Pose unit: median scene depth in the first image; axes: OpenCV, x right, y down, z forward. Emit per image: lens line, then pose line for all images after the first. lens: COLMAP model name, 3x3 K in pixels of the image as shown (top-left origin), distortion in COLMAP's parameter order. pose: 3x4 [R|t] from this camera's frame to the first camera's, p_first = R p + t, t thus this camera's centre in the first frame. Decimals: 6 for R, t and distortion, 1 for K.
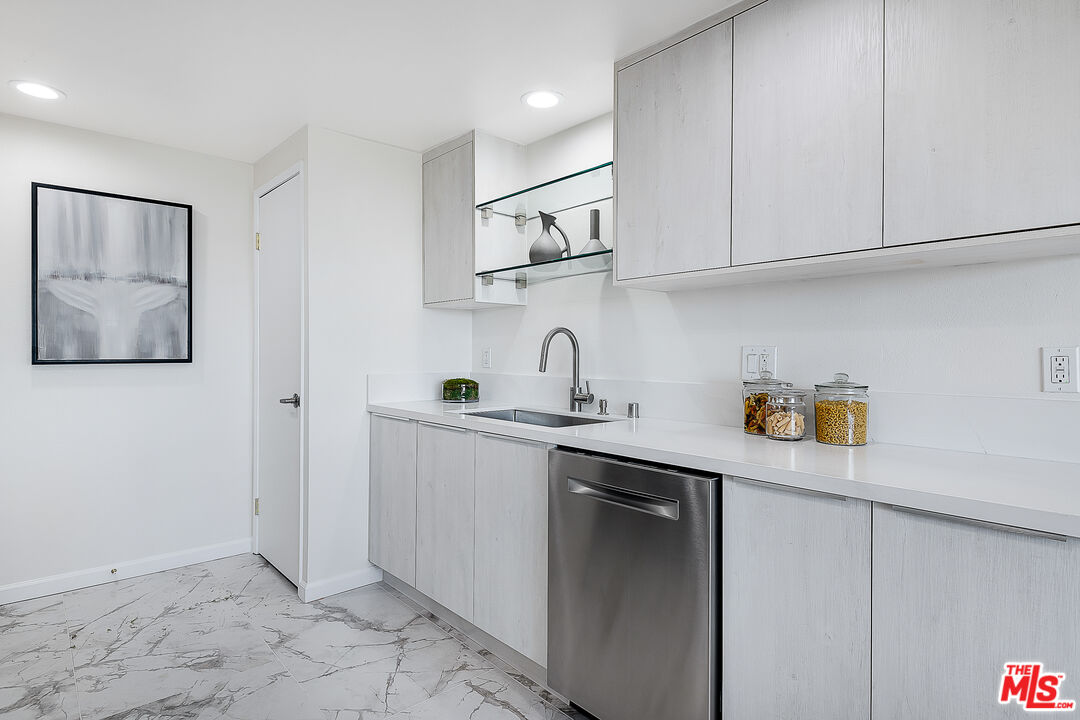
lens RADIAL K [[583.5, 0, 541.3], [0, 583.5, 354.3], [0, 0, 1]] dist [0.048714, -0.031232]
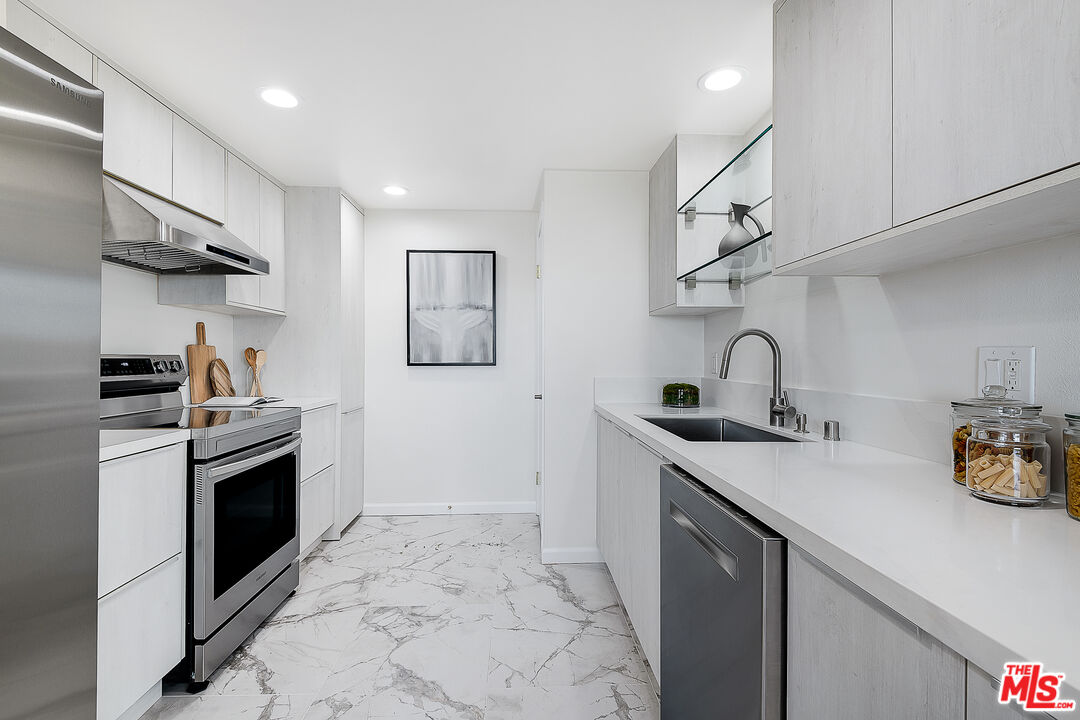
lens RADIAL K [[496.6, 0, 538.0], [0, 496.6, 358.8], [0, 0, 1]] dist [0.039291, -0.022177]
pose [[0.775082, -0.000458, -0.631861, 0.241486], [-0.001074, 0.999997, -0.002042, 0.000520], [0.631860, 0.002261, 0.775079, 0.194363]]
